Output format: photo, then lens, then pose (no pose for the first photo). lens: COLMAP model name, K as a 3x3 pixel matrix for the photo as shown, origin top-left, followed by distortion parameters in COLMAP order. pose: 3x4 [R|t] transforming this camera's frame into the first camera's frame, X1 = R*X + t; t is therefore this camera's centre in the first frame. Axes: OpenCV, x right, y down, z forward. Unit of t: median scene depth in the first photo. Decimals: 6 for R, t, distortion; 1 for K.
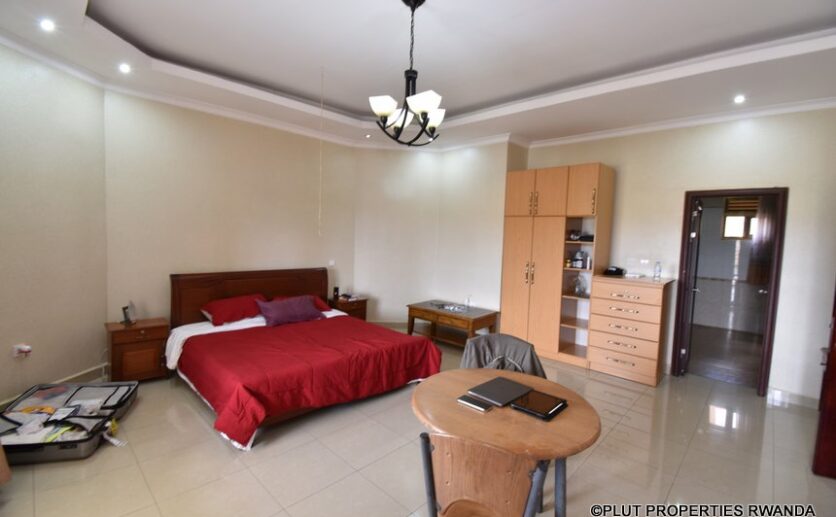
lens RADIAL K [[375.4, 0, 418.0], [0, 375.4, 258.5], [0, 0, 1]] dist [0.029658, -0.032056]
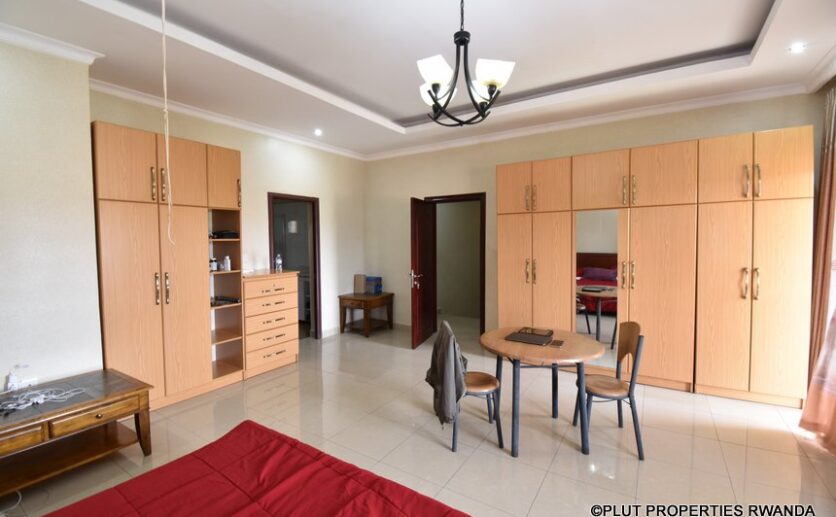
lens RADIAL K [[375.4, 0, 418.0], [0, 375.4, 258.5], [0, 0, 1]] dist [0.029658, -0.032056]
pose [[-0.206052, -0.081557, 0.975137, -0.520092], [0.064054, 0.993259, 0.096607, -0.058961], [-0.976442, 0.082368, -0.199439, 0.802745]]
